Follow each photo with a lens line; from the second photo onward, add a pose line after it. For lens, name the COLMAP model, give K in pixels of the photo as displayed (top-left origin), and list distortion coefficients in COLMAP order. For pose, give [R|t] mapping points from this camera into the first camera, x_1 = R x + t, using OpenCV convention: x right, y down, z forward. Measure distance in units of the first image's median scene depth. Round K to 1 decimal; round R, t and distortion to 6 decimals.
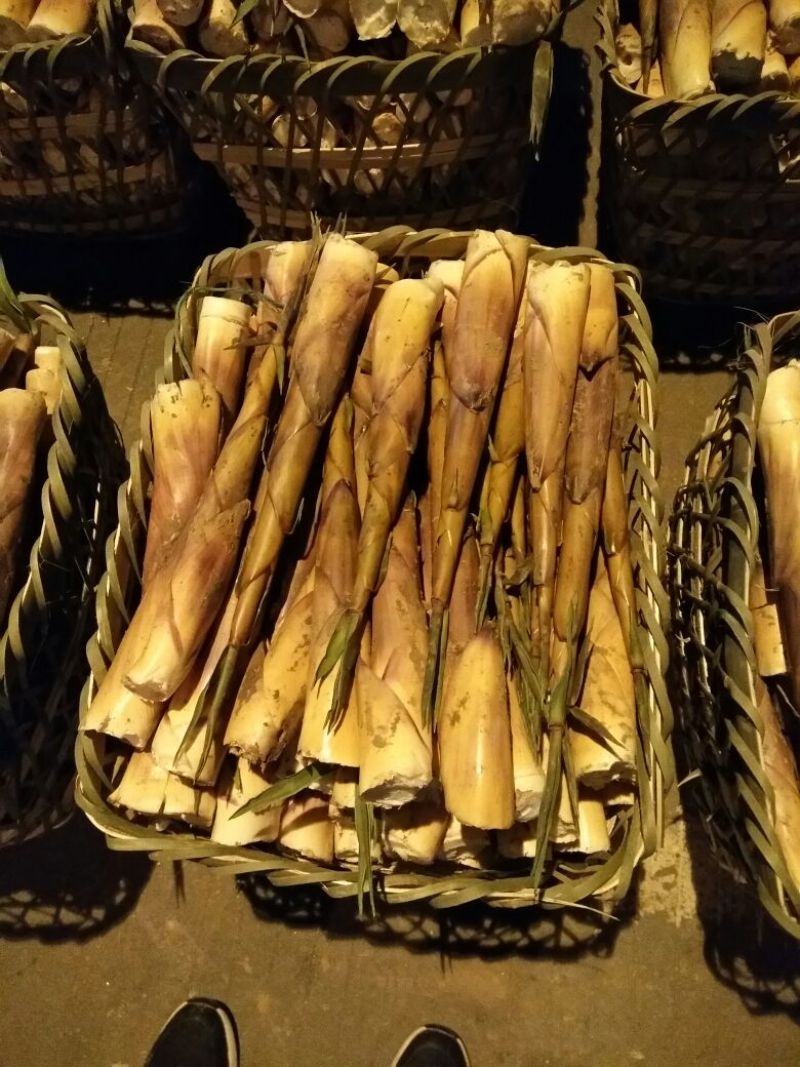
lens RADIAL K [[851.2, 0, 400.0], [0, 851.2, 533.5], [0, 0, 1]] dist [0.009773, 0.003247]
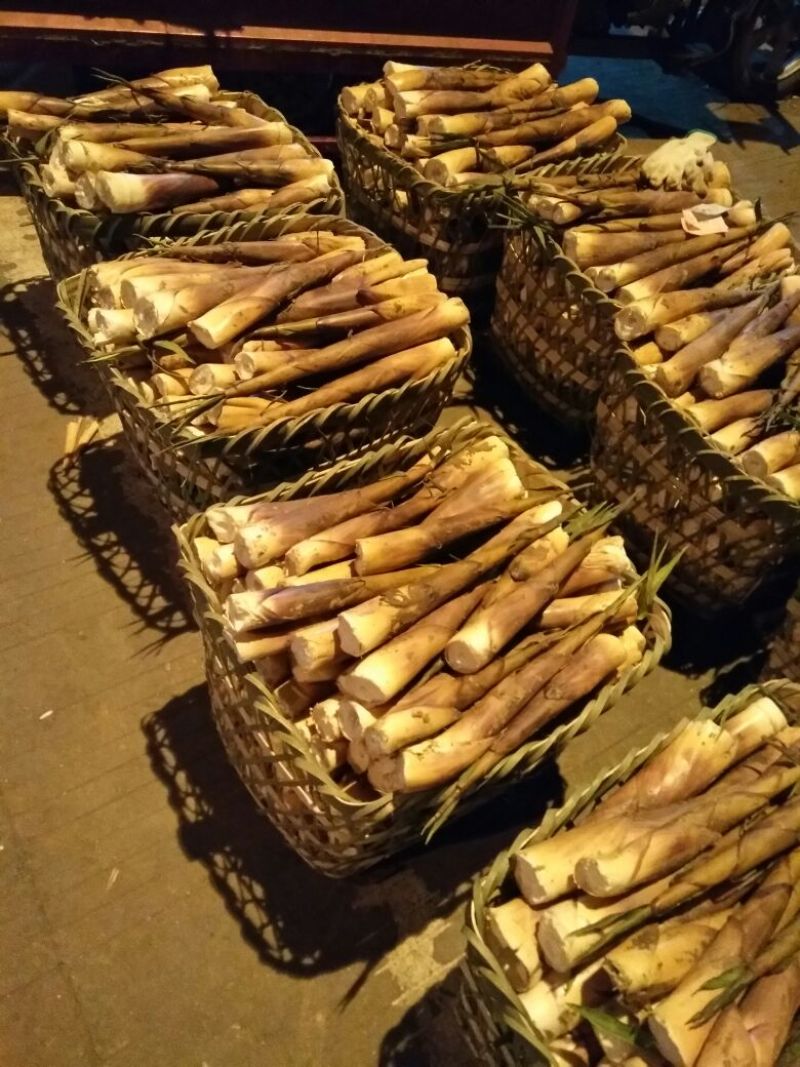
lens RADIAL K [[851.2, 0, 400.0], [0, 851.2, 533.5], [0, 0, 1]] dist [0.009773, 0.003247]
pose [[0.642101, 0.681504, -0.351081, -0.262782], [-0.763451, 0.610046, -0.212100, 0.247621], [0.069629, 0.404223, 0.912006, -0.311275]]
